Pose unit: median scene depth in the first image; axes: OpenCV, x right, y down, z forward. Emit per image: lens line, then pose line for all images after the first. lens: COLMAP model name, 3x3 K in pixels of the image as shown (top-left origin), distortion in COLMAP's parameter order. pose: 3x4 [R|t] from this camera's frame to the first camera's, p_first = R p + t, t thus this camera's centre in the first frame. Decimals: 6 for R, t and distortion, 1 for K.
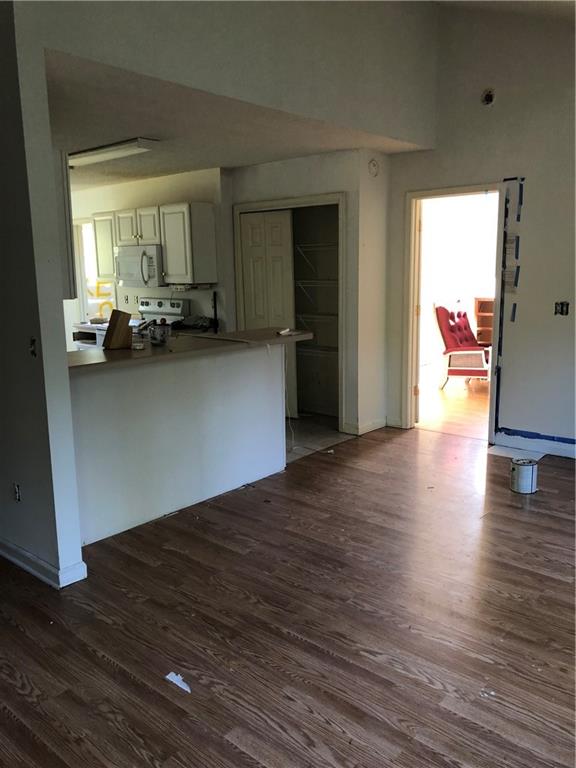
lens RADIAL K [[627.3, 0, 293.5], [0, 627.3, 382.8], [0, 0, 1]] dist [0.006690, -0.004426]
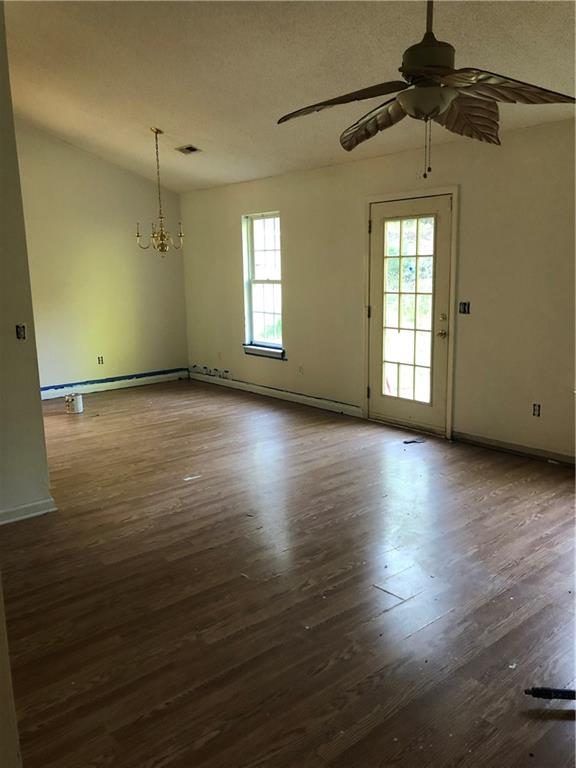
lens RADIAL K [[627.3, 0, 290.5], [0, 627.3, 384.3], [0, 0, 1]] dist [0.006690, -0.004426]
pose [[0.152418, -0.170443, 0.973508, -2.018069], [0.204009, 0.969229, 0.137753, -0.018282], [-0.967031, 0.177608, 0.182500, 0.289570]]
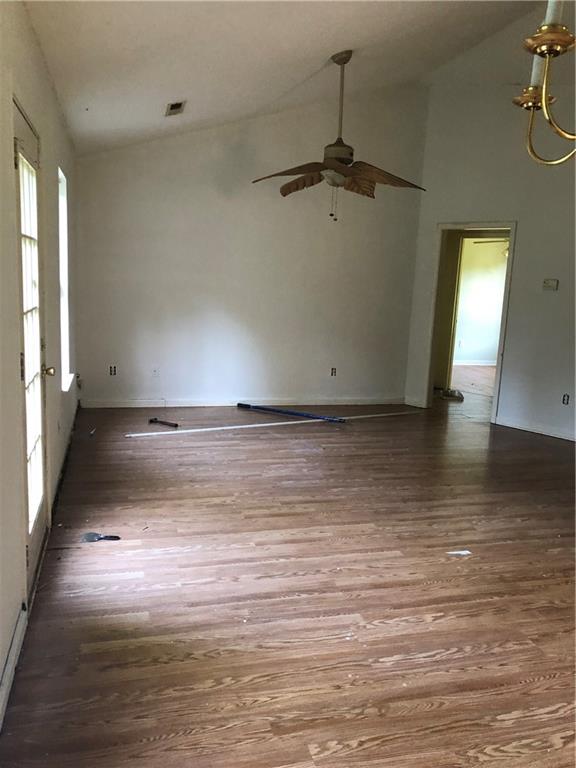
lens RADIAL K [[627.3, 0, 290.6], [0, 627.3, 384.2], [0, 0, 1]] dist [0.006690, -0.004426]
pose [[-0.554282, 0.132187, -0.821765, 1.224692], [-0.198194, 0.937948, 0.284558, -0.248414], [0.808388, 0.320594, -0.493689, 1.292218]]
